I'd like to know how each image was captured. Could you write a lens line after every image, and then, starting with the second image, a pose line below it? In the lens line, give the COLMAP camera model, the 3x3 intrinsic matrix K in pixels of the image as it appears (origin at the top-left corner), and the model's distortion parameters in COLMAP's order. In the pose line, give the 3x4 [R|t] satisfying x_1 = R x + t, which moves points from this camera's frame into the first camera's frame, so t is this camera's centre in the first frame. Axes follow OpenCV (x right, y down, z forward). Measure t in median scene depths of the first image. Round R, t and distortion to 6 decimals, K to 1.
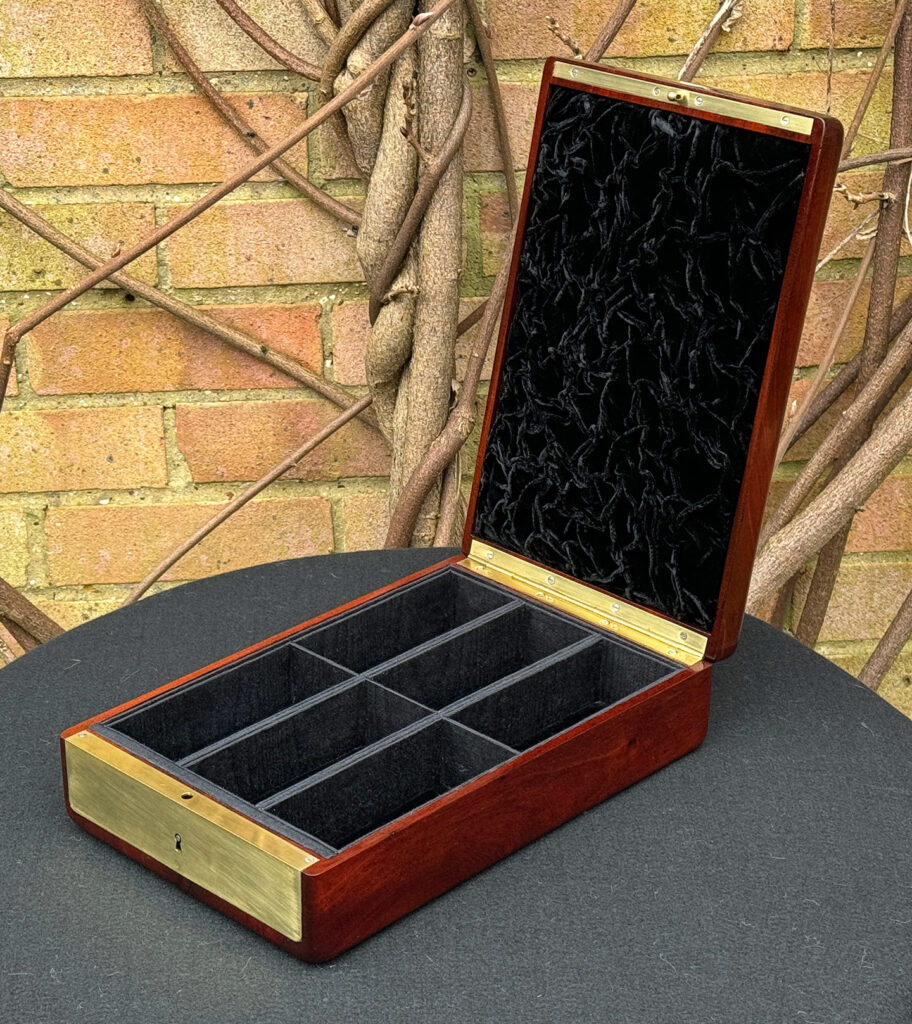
lens RADIAL K [[2508.1, 0, 442.7], [0, 2508.1, 450.3], [0, 0, 1]] dist [0.175601, 0.000000]
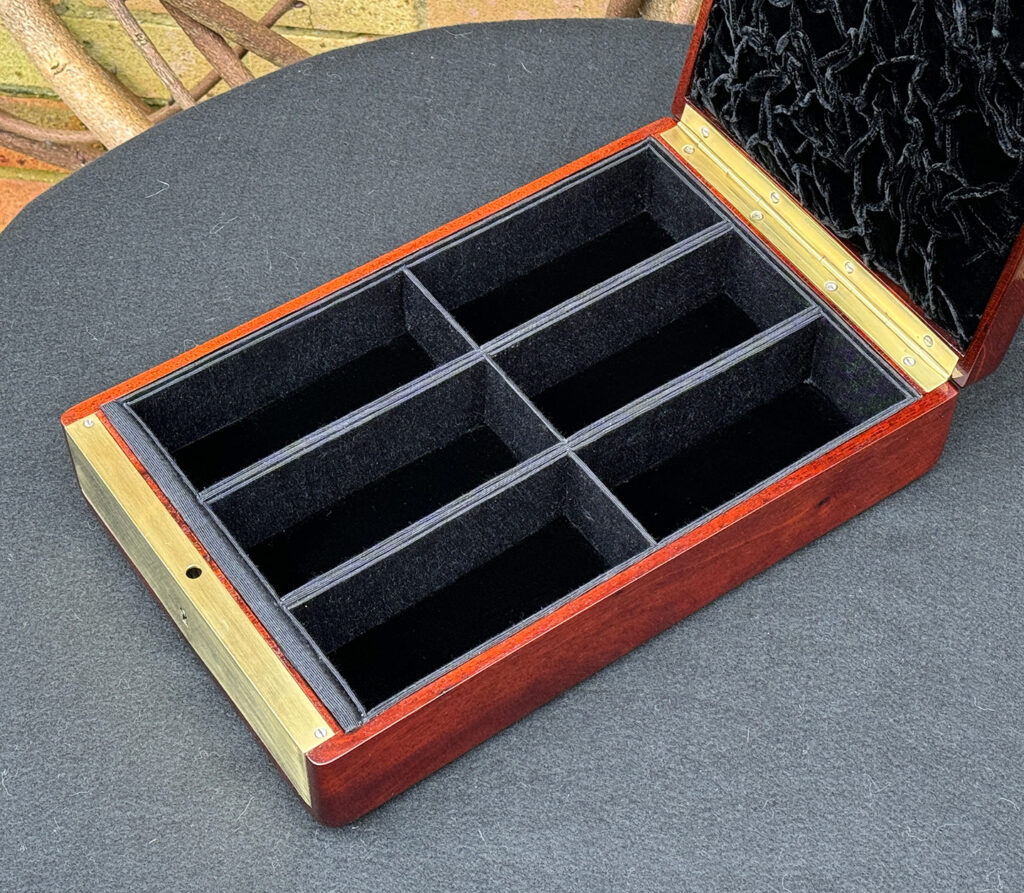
lens RADIAL K [[2301.0, 0, 552.6], [0, 2301.0, 472.9], [0, 0, 1]] dist [0.106338, 0.000000]
pose [[0.985352, 0.145278, -0.089306, 0.044765], [-0.090428, 0.889122, 0.448647, -0.152236], [0.144582, -0.434000, 0.889236, 0.310411]]
